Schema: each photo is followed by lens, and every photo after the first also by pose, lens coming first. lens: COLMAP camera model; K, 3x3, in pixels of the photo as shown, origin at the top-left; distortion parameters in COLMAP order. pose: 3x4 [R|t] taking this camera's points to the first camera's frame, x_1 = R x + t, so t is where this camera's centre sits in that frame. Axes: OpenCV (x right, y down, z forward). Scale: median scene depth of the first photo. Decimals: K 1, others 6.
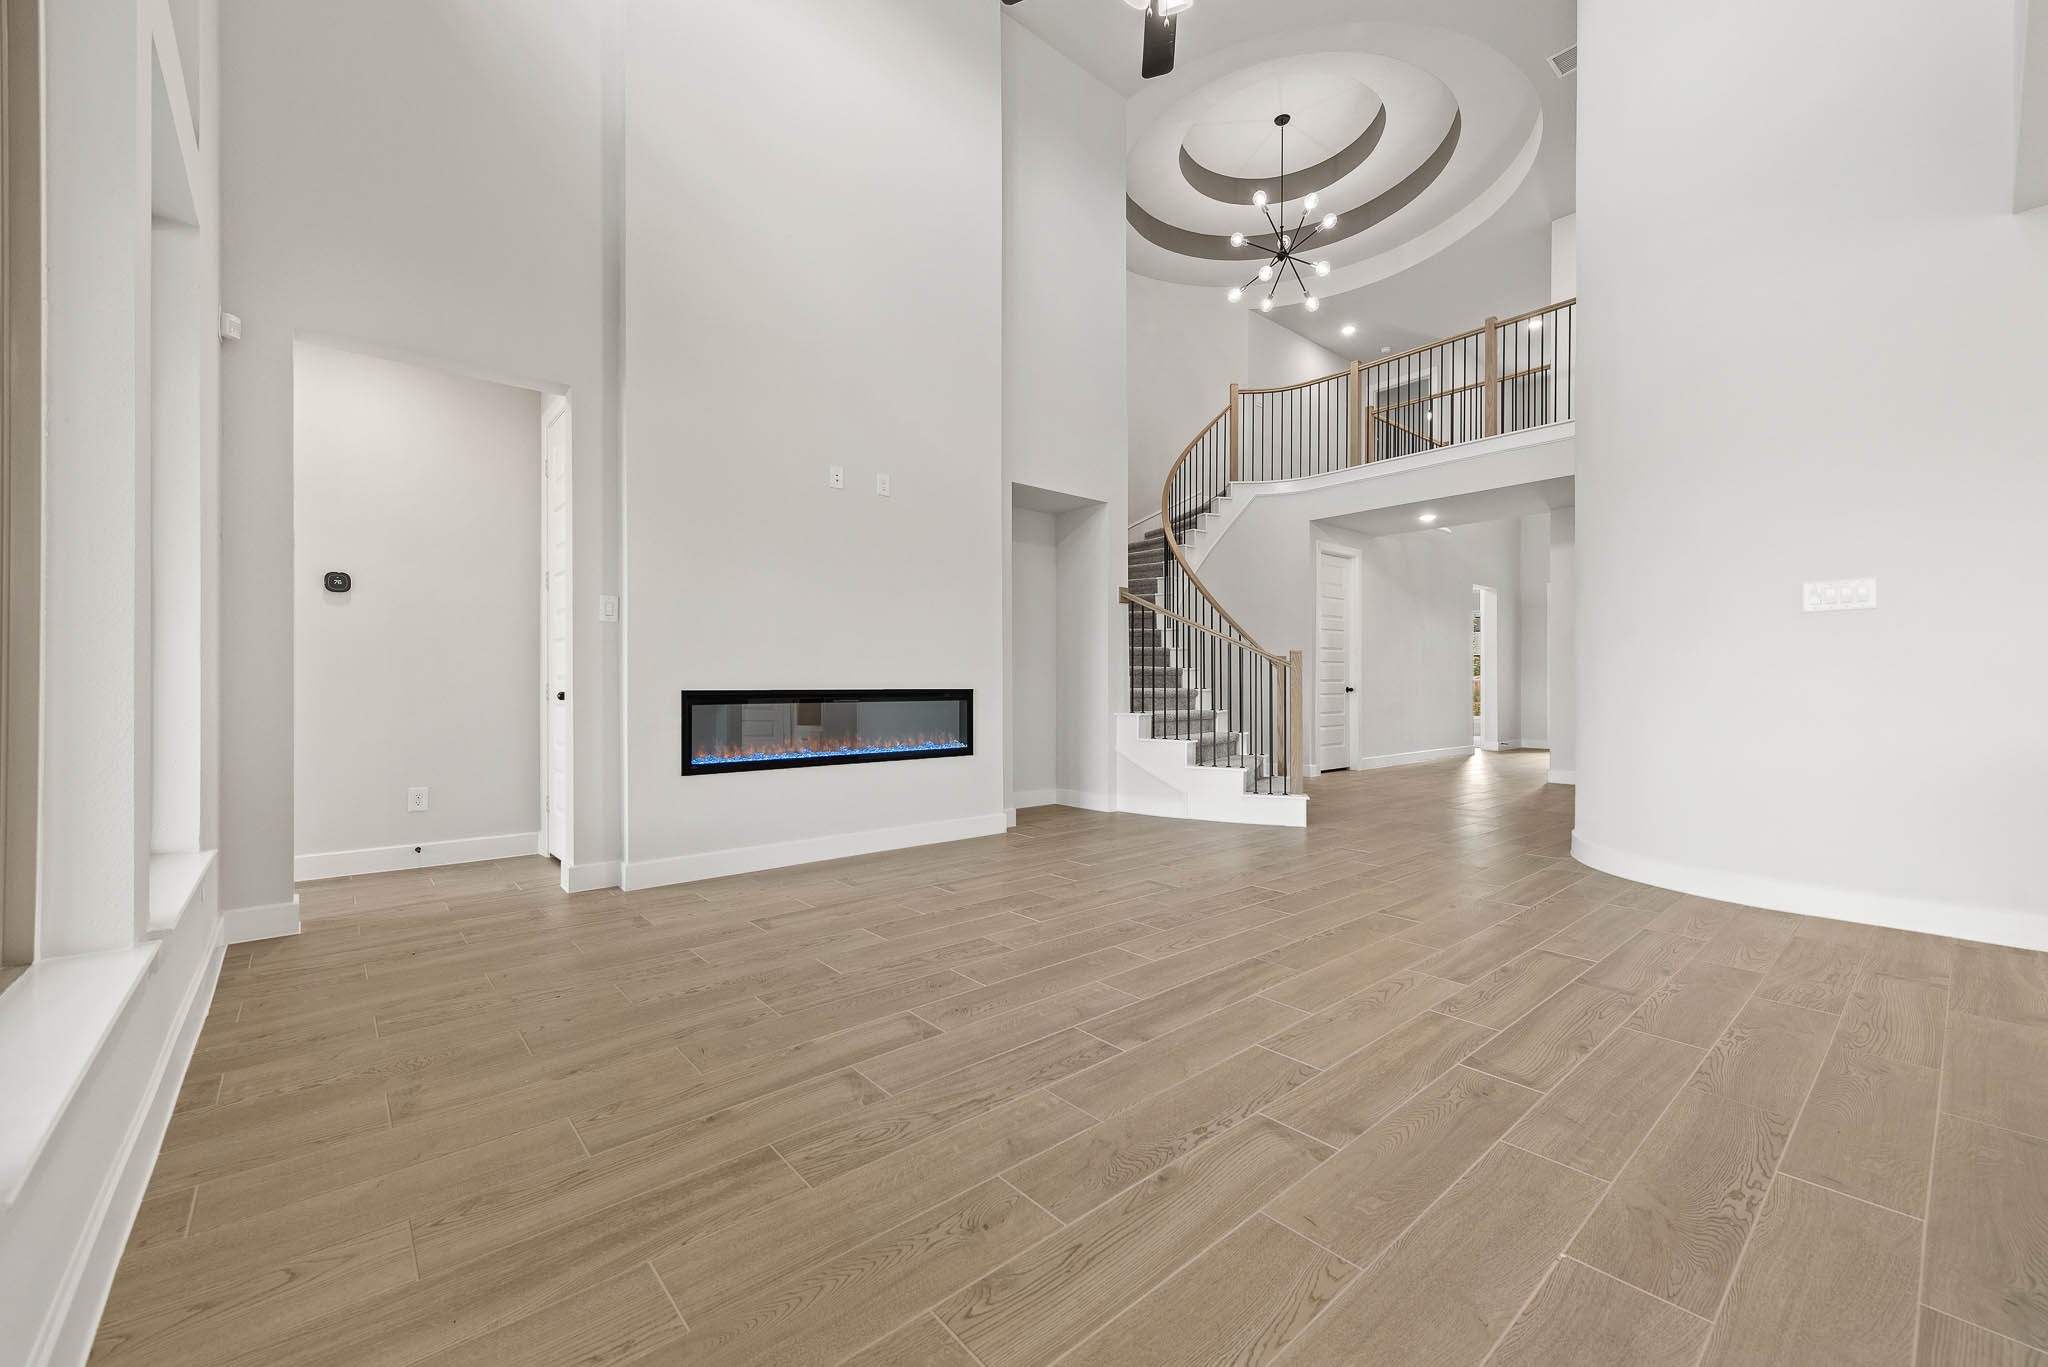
lens RADIAL K [[822.9, 0, 1024.0], [0, 822.9, 683.5], [0, 0, 1]] dist [0.013818, -0.000361]
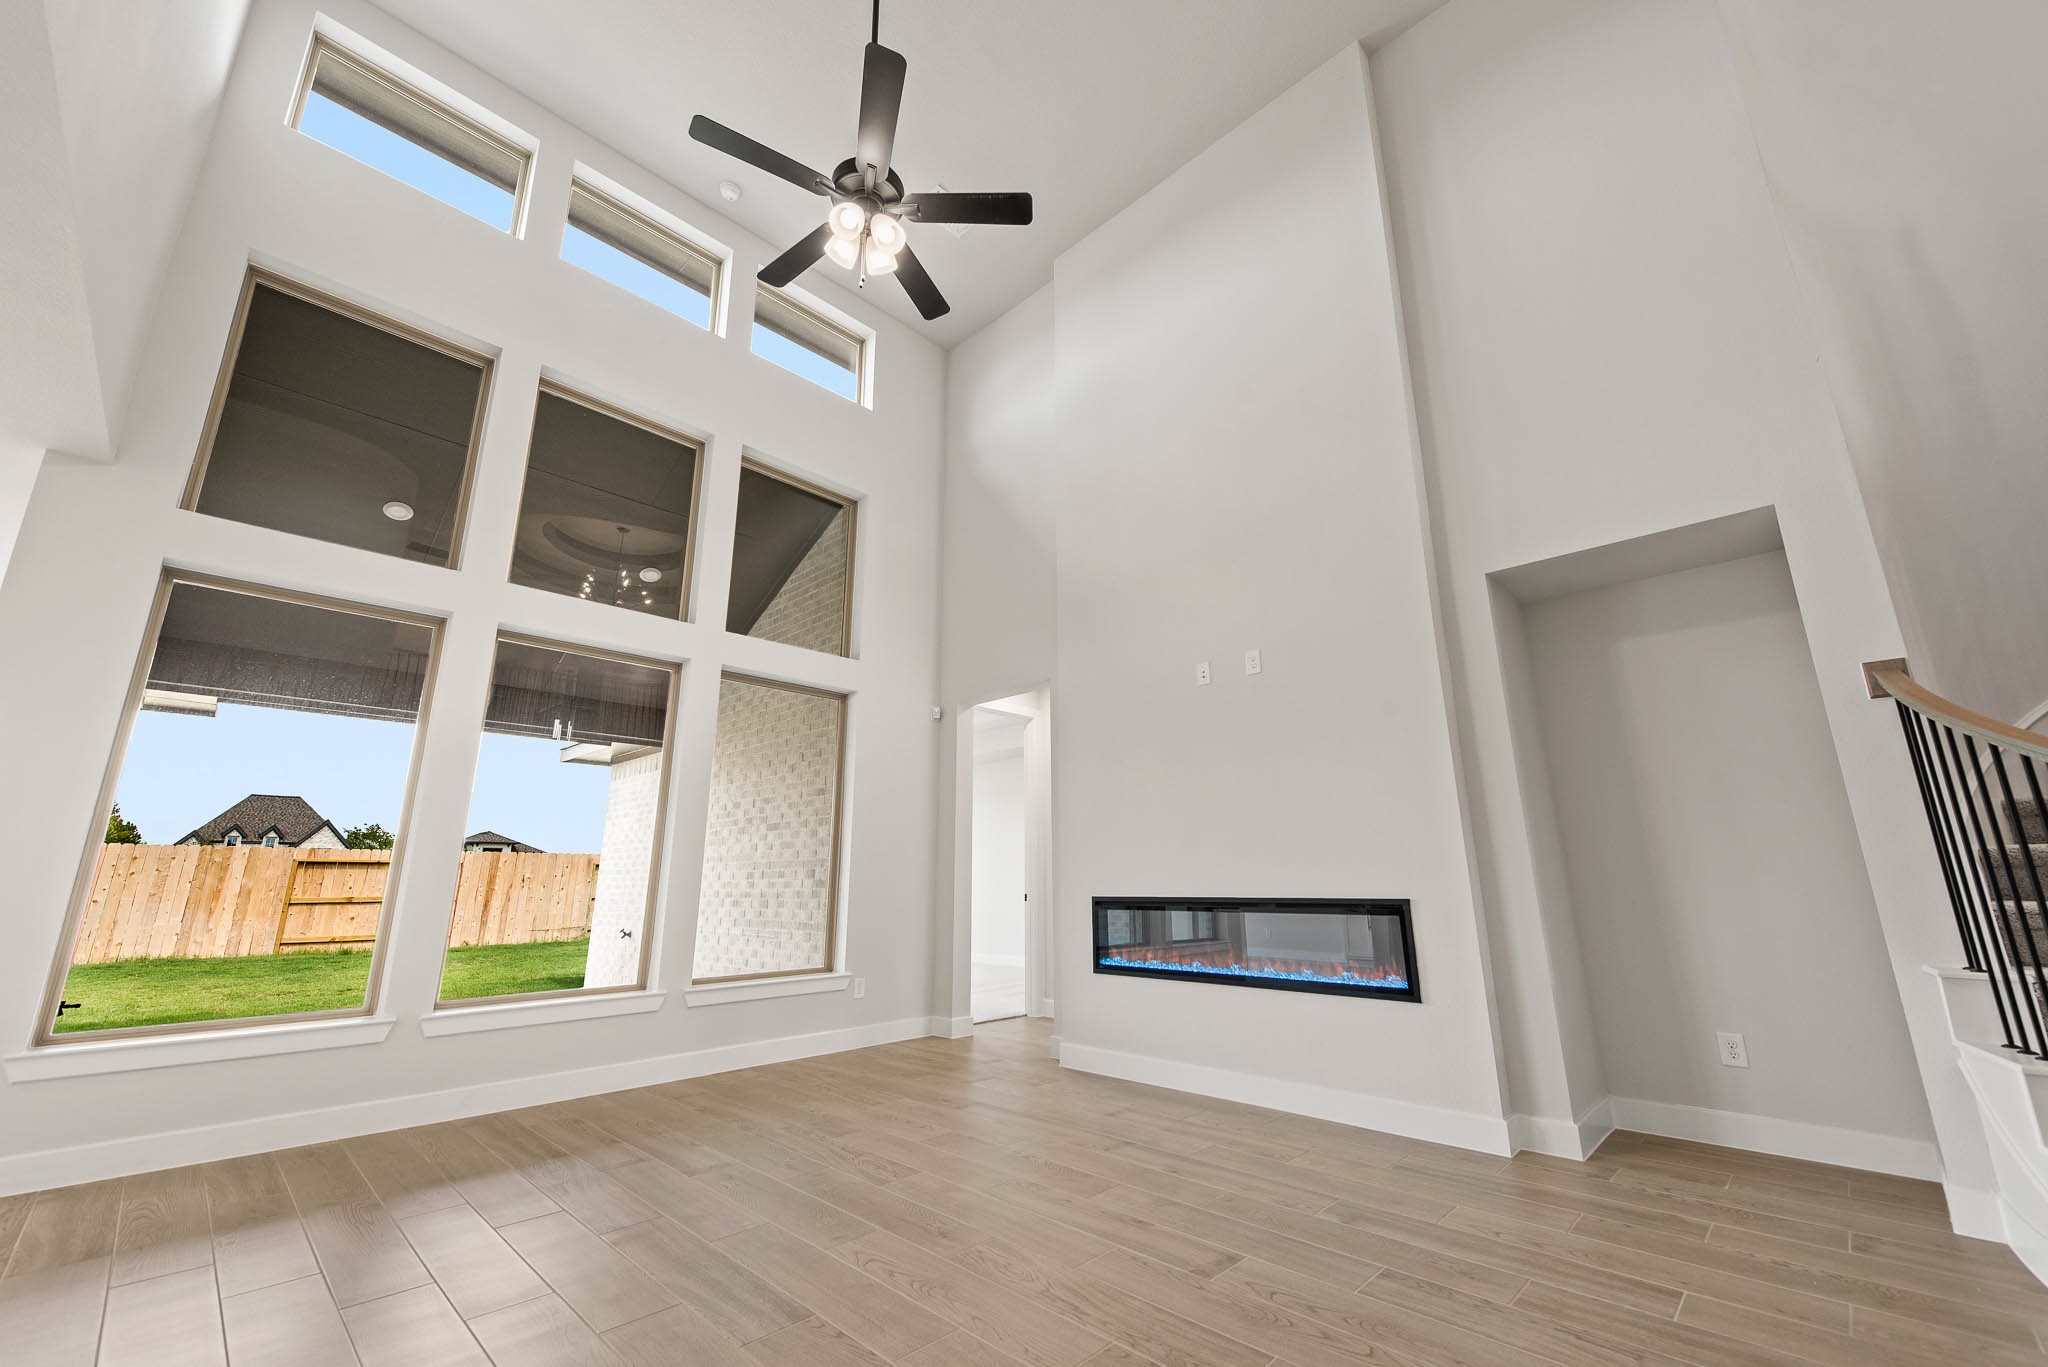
lens RADIAL K [[810.3, 0, 1030.1], [0, 810.3, 678.7], [0, 0, 1]] dist [0.009113, 0.000055]
pose [[0.080212, -0.250271, -0.964848, 0.606471], [0.005968, 0.968070, -0.250610, -0.002899], [0.996760, 0.014344, 0.079144, 0.631015]]
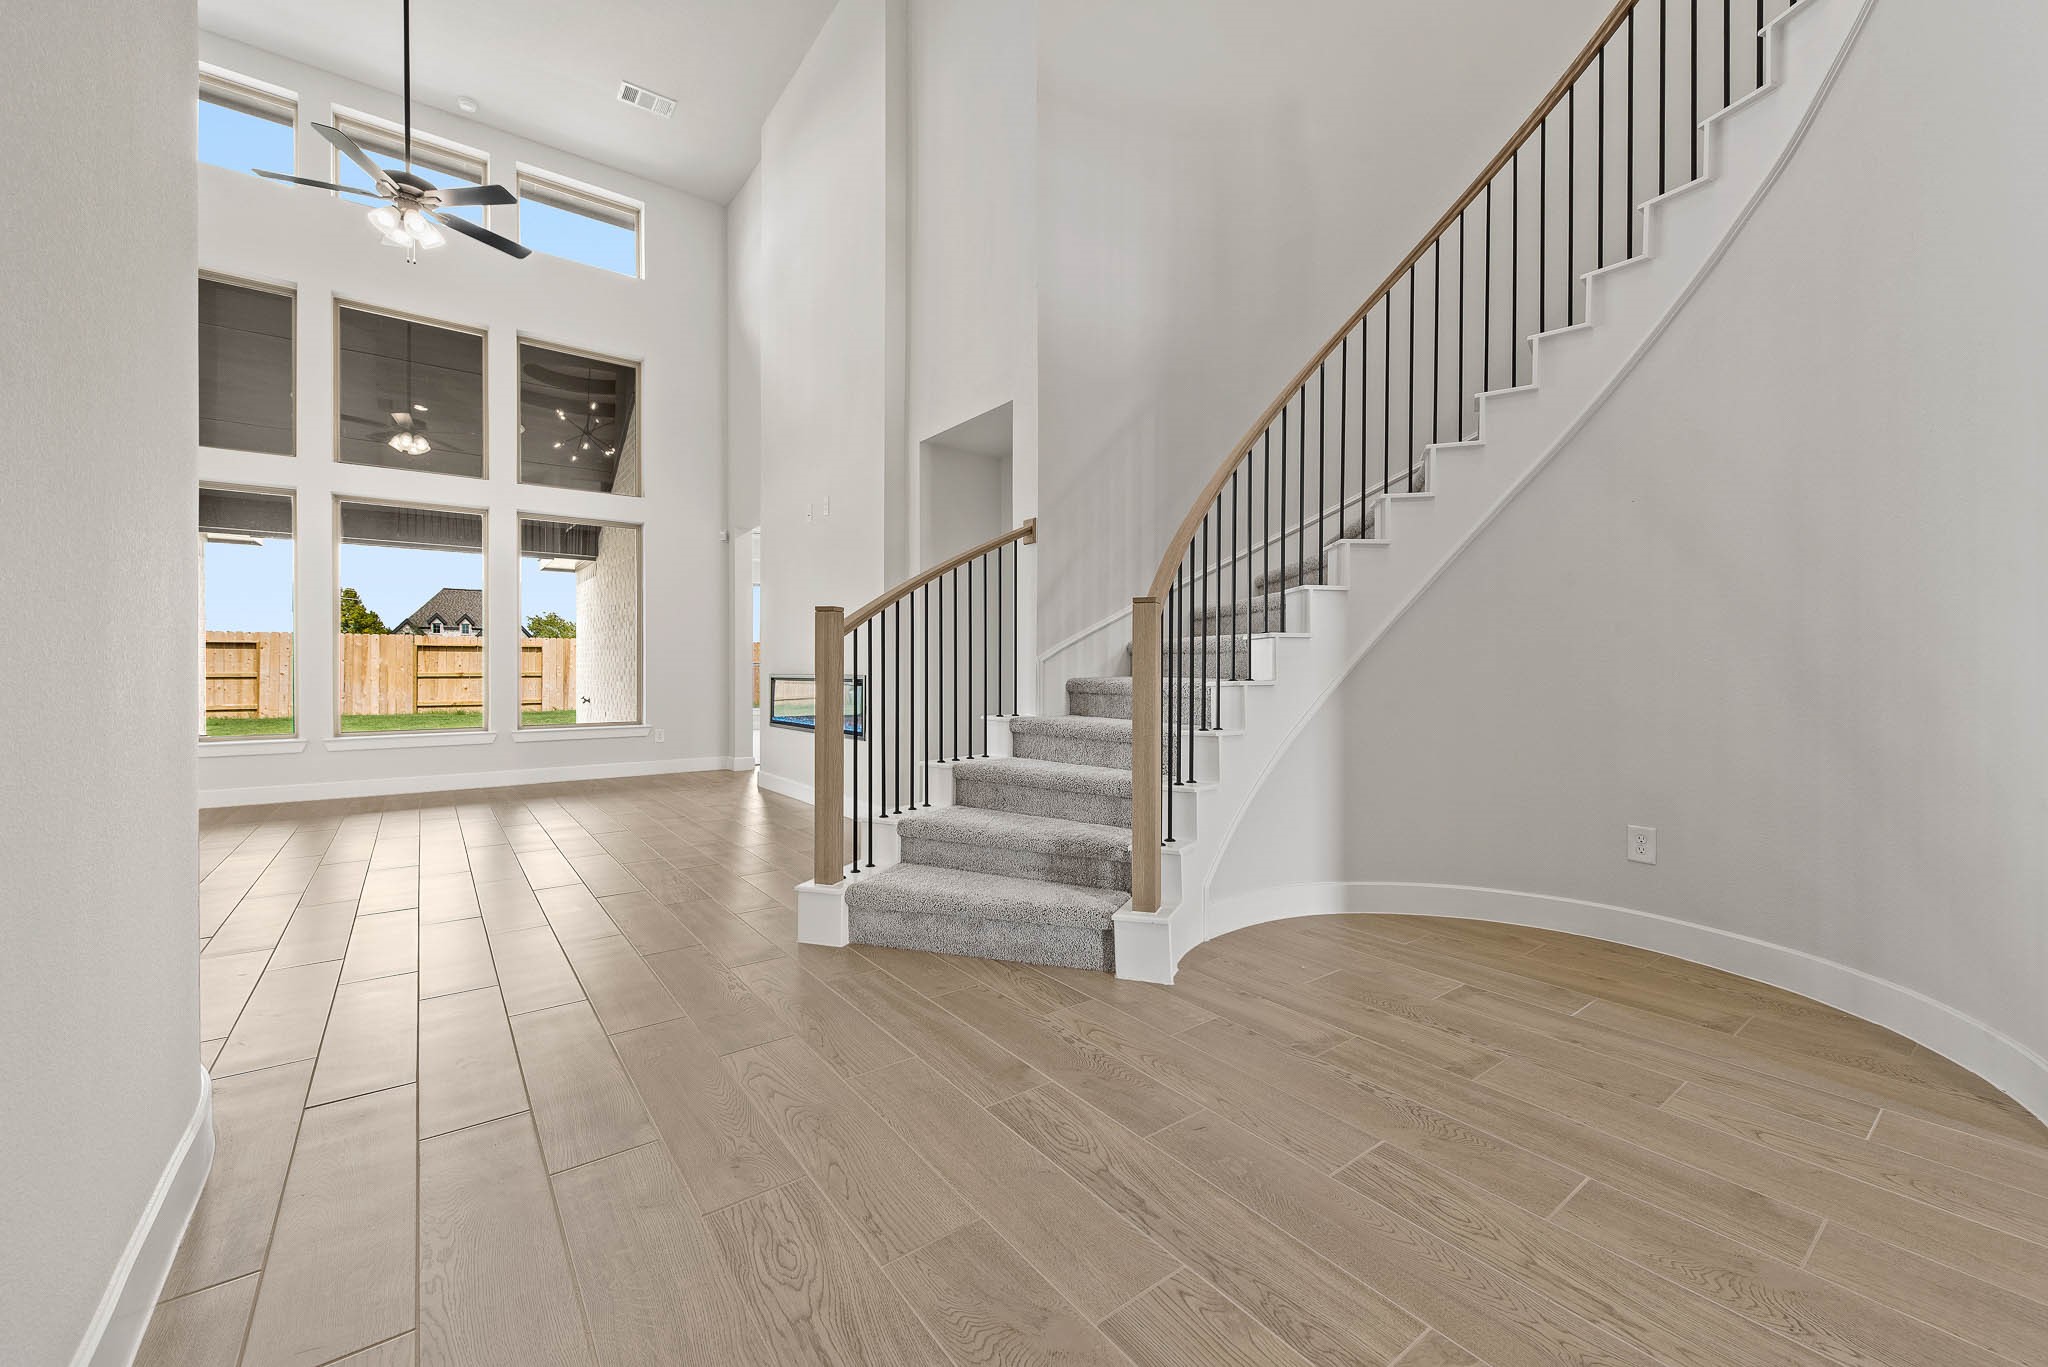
lens RADIAL K [[795.1, 0, 1025.8], [0, 795.1, 665.1], [0, 0, 1]] dist [0.012398, -0.000363]
pose [[-0.064792, -0.005202, -0.997885, 0.898563], [0.003383, 0.999980, -0.005433, 0.000692], [0.997893, -0.003728, -0.064773, 1.265421]]
